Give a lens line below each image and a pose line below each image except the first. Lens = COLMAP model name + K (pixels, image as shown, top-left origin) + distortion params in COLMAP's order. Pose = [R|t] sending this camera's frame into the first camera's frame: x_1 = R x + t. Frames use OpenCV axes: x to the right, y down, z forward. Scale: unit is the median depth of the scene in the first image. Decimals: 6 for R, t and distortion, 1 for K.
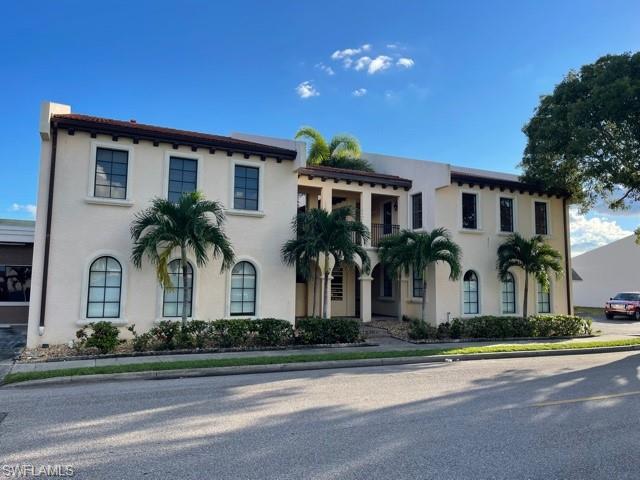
lens RADIAL K [[488.2, 0, 320.3], [0, 488.2, 241.5], [0, 0, 1]] dist [0.045751, -0.000177]
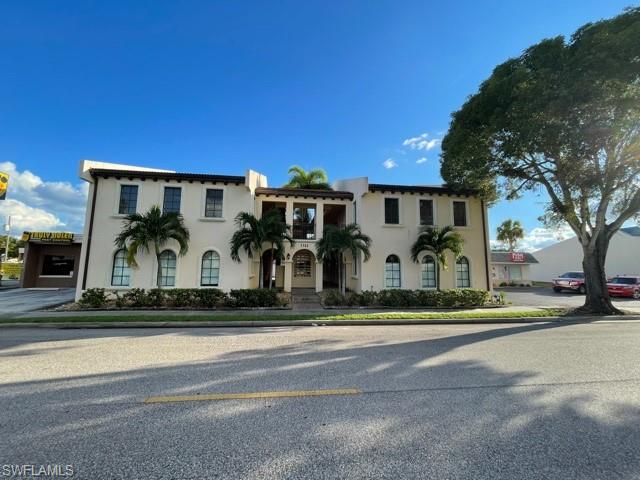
lens RADIAL K [[256.7, 0, 319.6], [0, 256.7, 238.8], [0, 0, 1]] dist [-0.001525, -0.000108]
pose [[0.949699, -0.041036, -0.310464, 0.345147], [0.031367, 0.998857, -0.036073, 0.035691], [0.311589, 0.024520, 0.949900, 0.278261]]
